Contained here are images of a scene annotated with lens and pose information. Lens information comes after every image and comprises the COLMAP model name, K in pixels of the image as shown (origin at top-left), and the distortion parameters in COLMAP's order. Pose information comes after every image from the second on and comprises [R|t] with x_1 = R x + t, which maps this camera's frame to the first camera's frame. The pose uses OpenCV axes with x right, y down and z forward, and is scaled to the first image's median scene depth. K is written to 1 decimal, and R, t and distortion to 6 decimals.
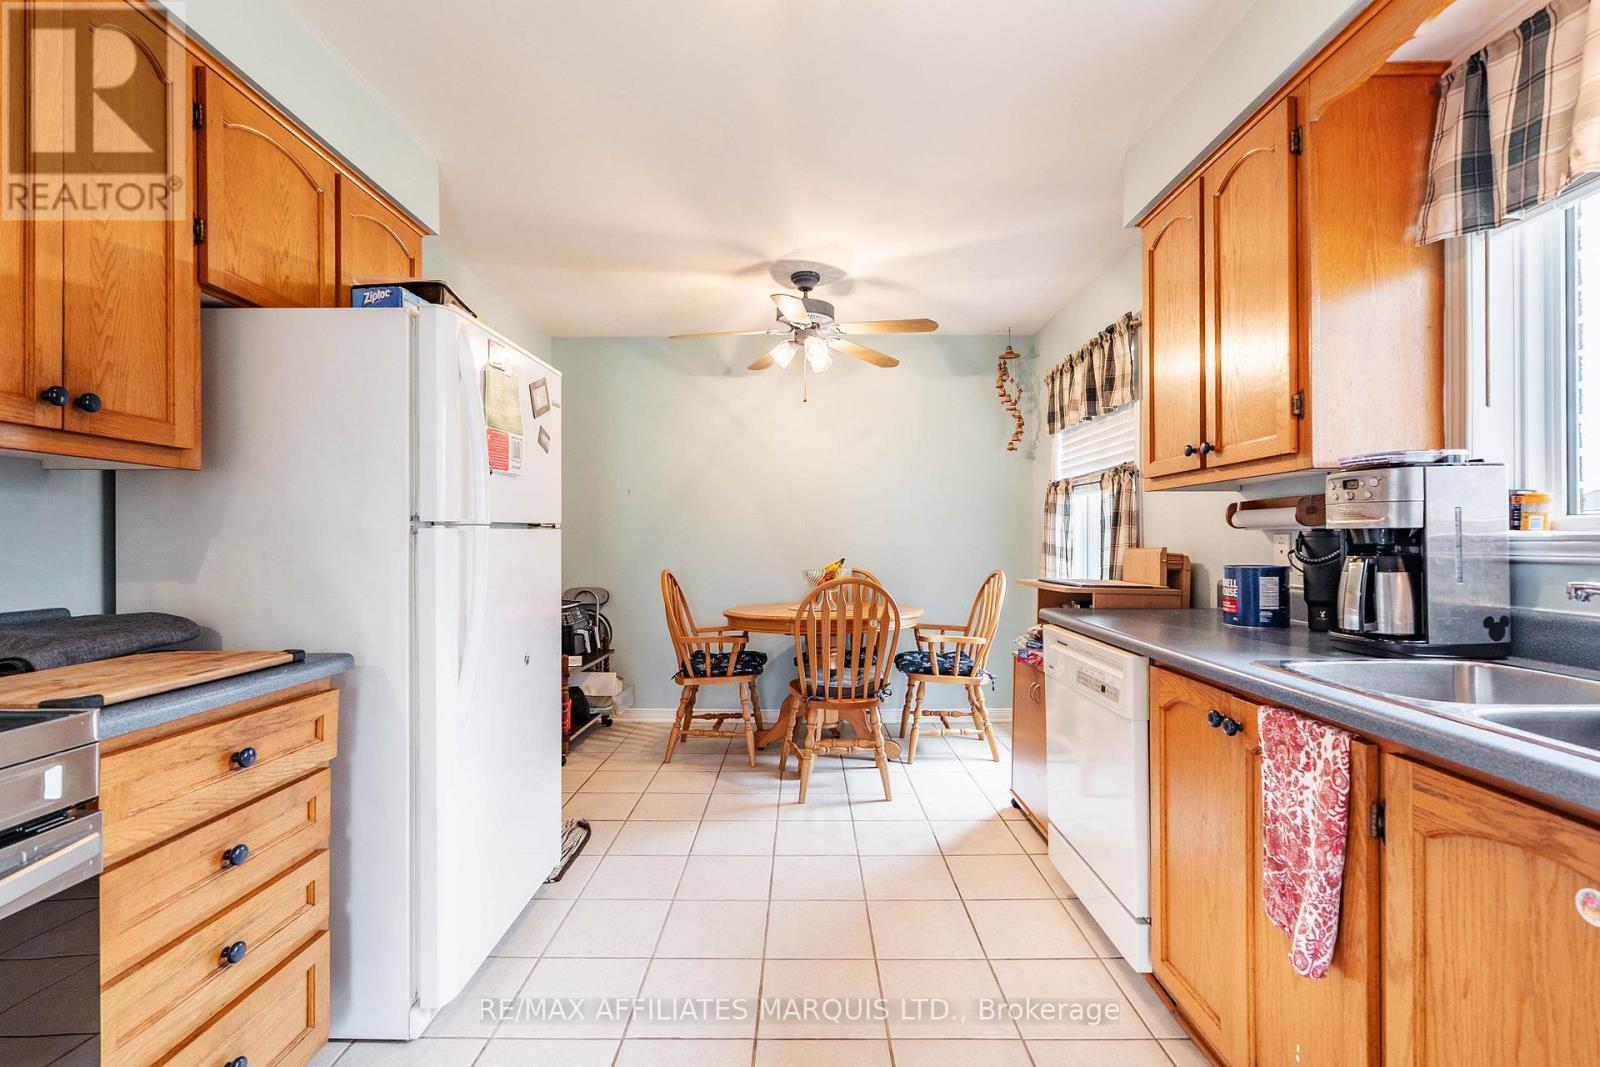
lens RADIAL K [[684.9, 0, 801.5], [0, 684.9, 543.3], [0, 0, 1]] dist [-0.017545, 0.003285]
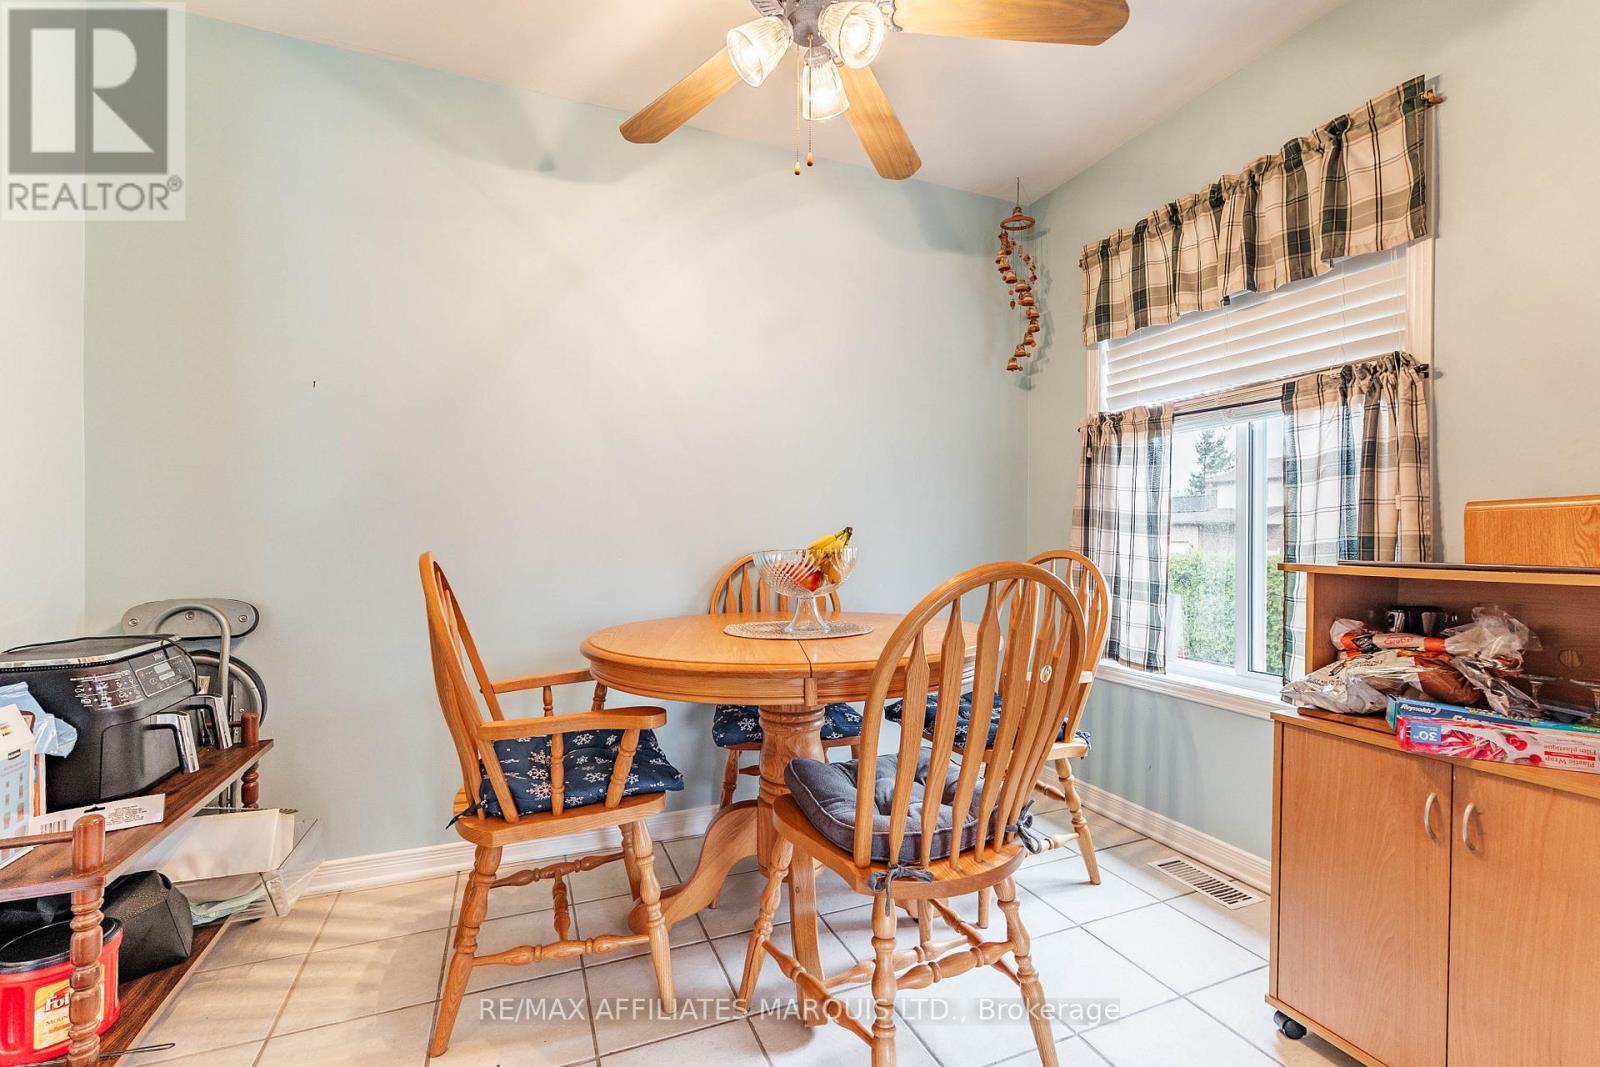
lens RADIAL K [[684.9, 0, 799.6], [0, 684.9, 540.5], [0, 0, 1]] dist [-0.017545, 0.003285]
pose [[0.923102, 0.005396, 0.384518, -0.234036], [-0.007267, 0.999968, 0.003414, 0.046267], [-0.384487, -0.005946, 0.923111, 0.846100]]
